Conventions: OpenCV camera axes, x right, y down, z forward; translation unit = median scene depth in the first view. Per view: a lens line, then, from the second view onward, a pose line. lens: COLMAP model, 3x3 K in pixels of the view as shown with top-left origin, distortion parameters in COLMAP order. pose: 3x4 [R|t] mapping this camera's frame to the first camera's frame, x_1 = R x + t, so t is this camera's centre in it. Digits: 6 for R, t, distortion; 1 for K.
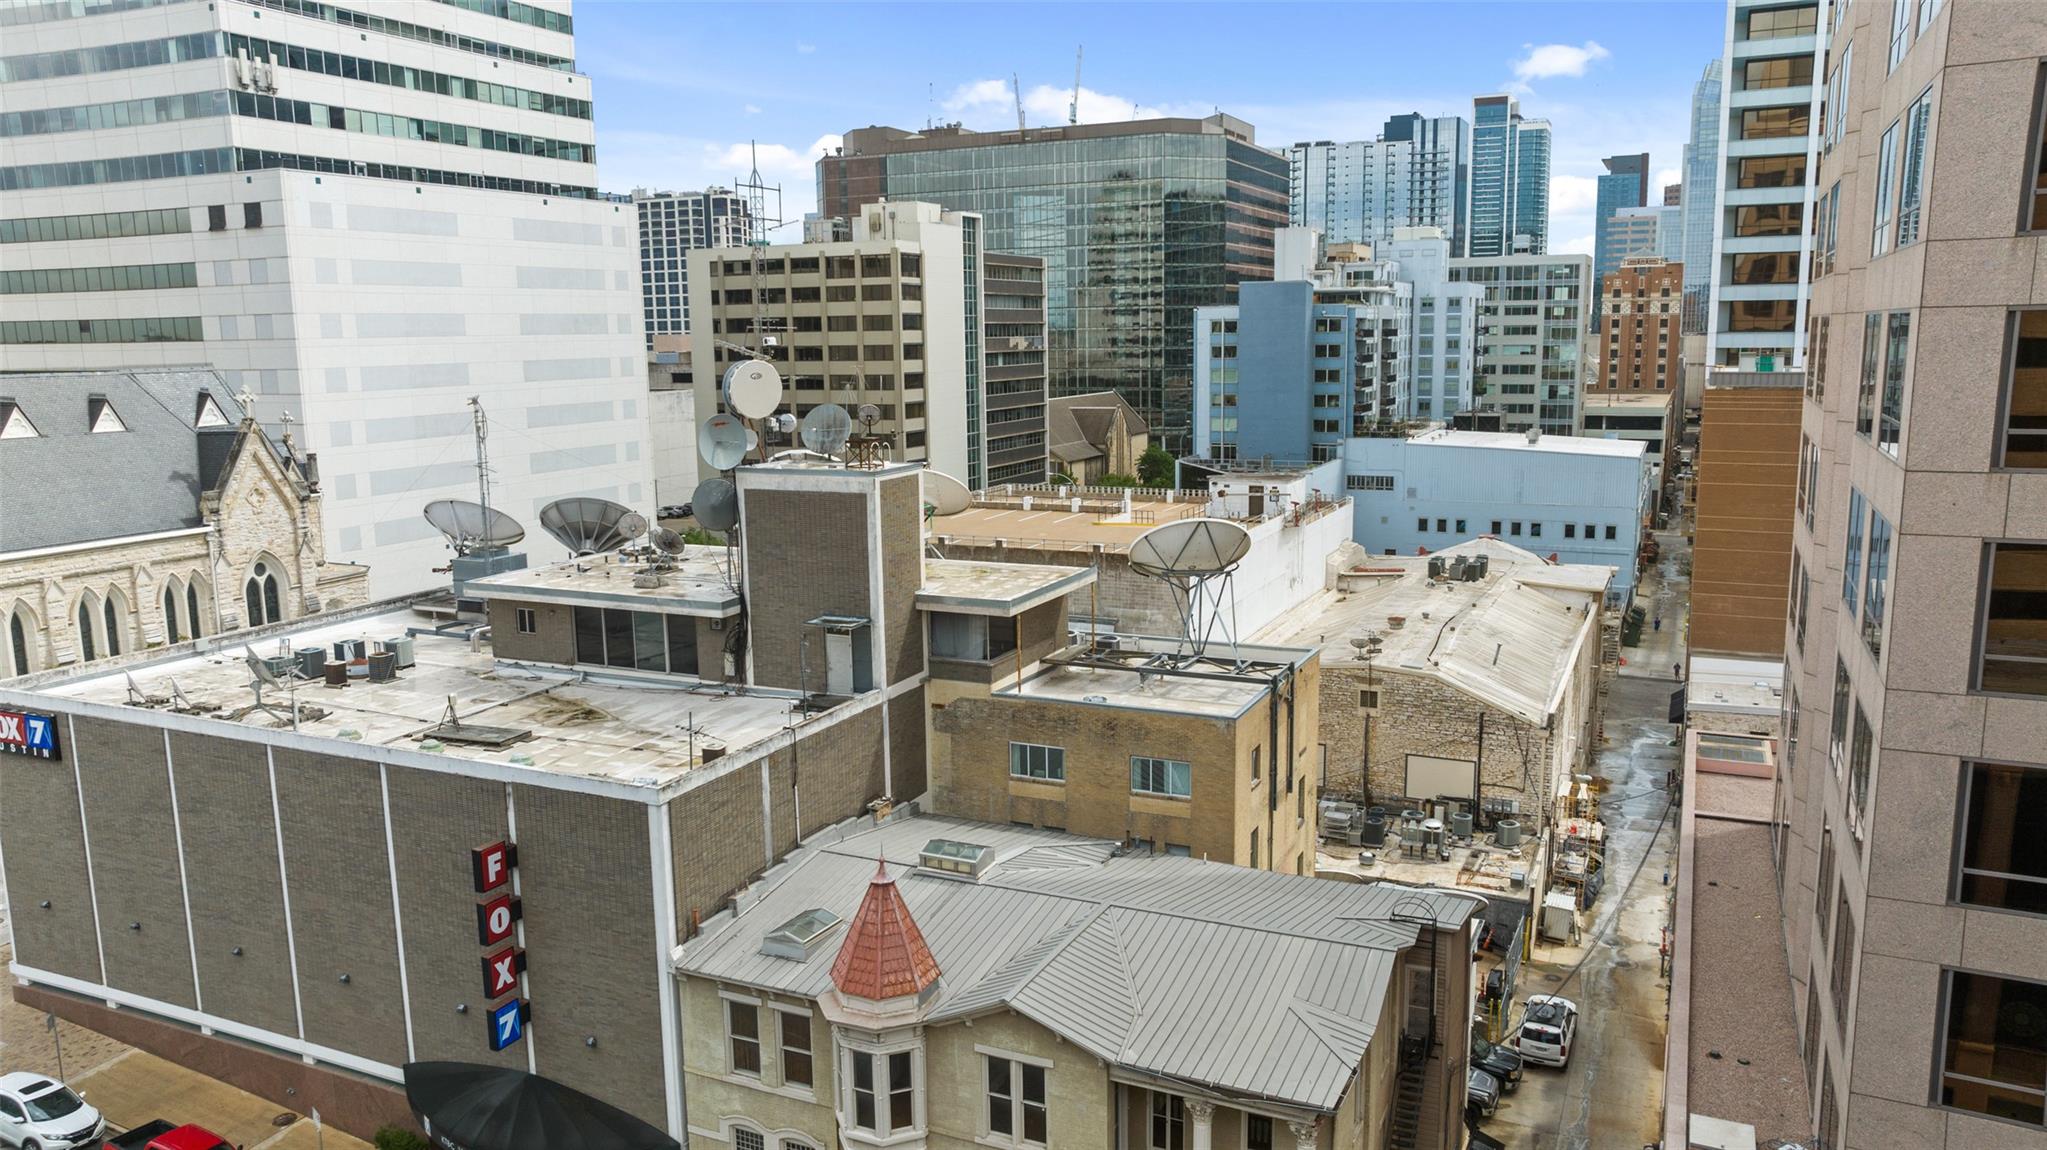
lens RADIAL K [[1425.8, 0, 1035.6], [0, 1425.8, 580.4], [0, 0, 1]] dist [-0.024363, 0.015662]
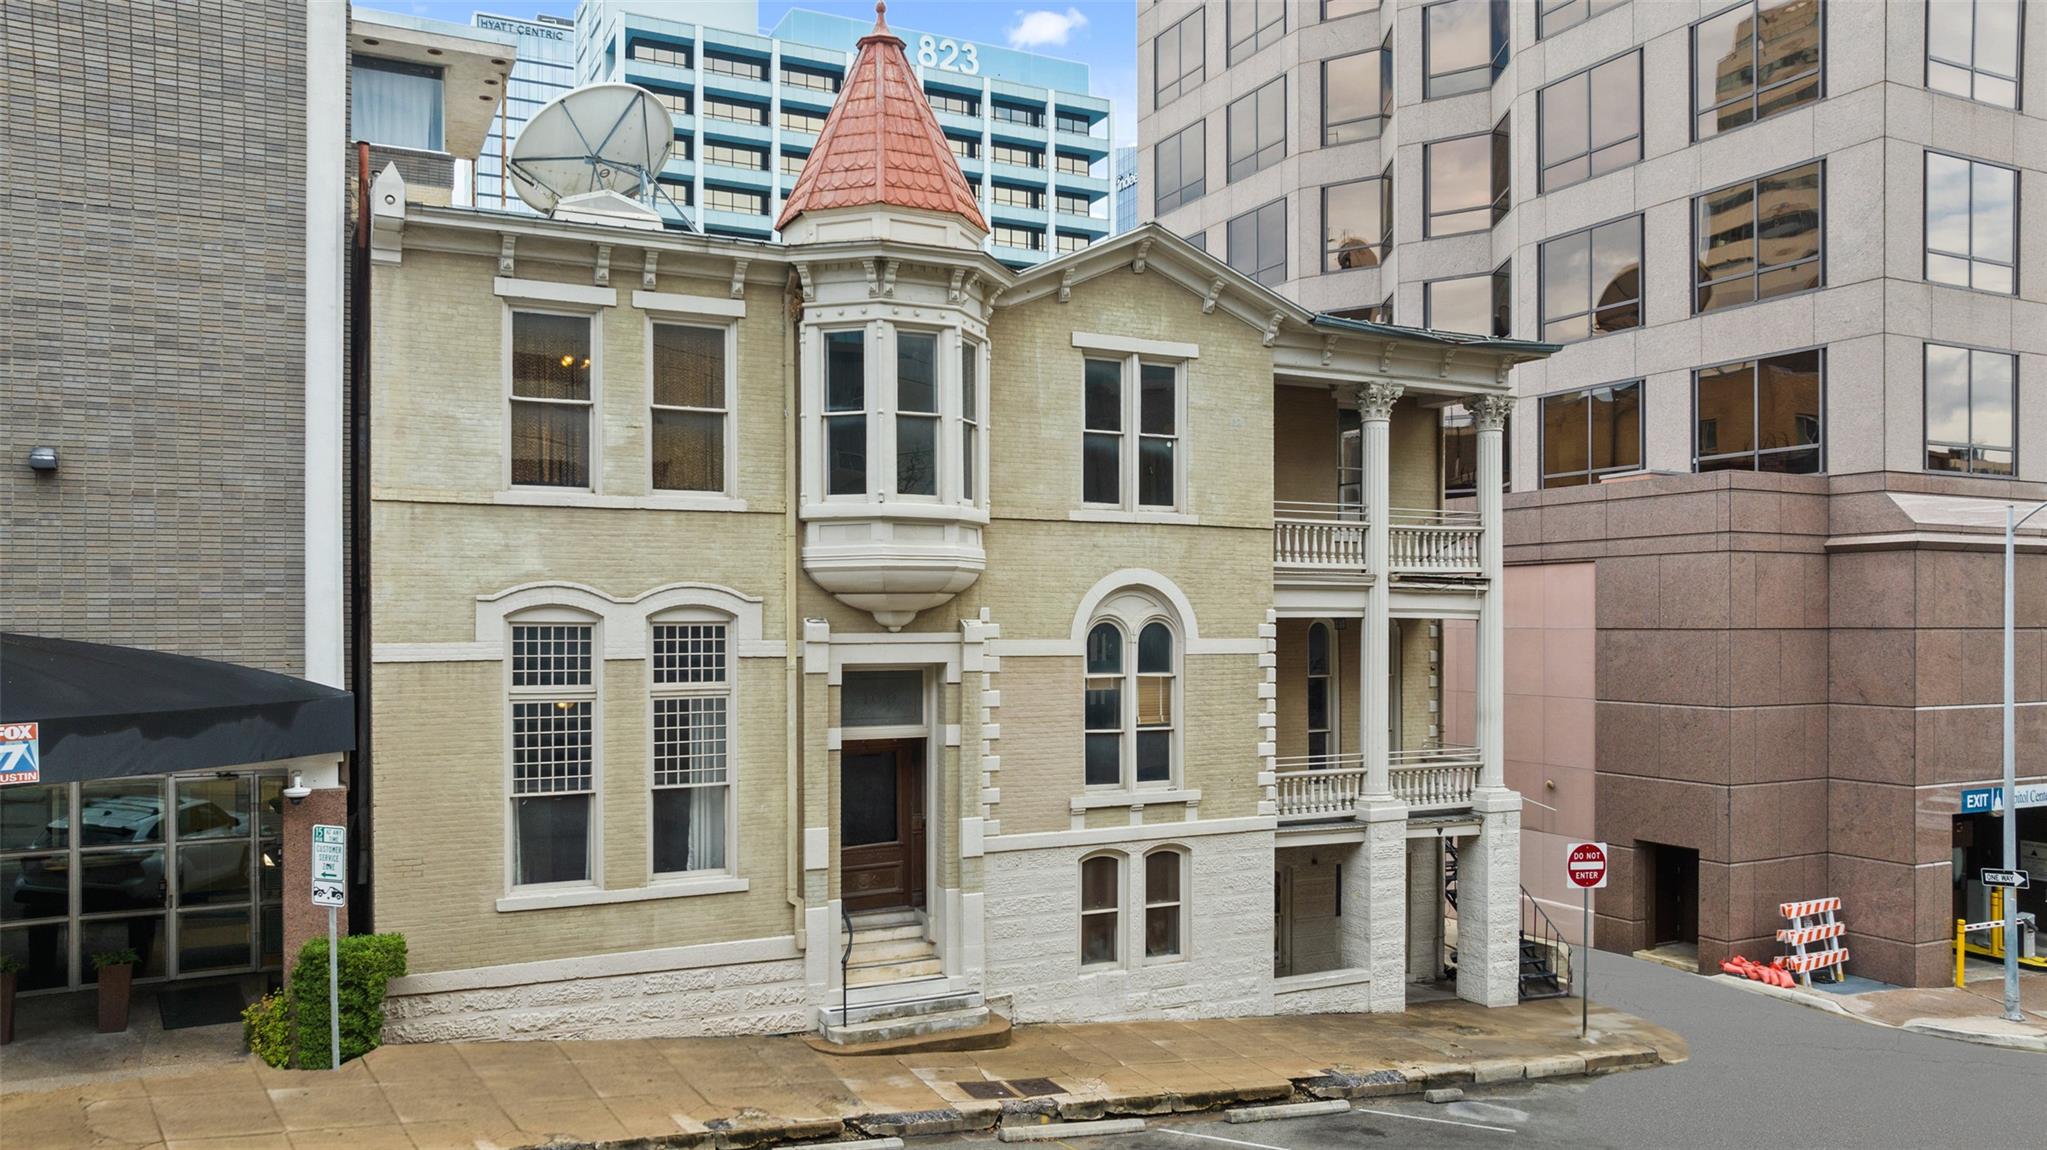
lens RADIAL K [[1425.8, 0, 1017.2], [0, 1425.8, 632.8], [0, 0, 1]] dist [-0.024363, 0.015662]
pose [[0.629774, 0.003773, 0.776770, -0.365694], [0.125246, 0.986411, -0.106336, 0.366722], [-0.766615, 0.164255, 0.620743, 0.495767]]
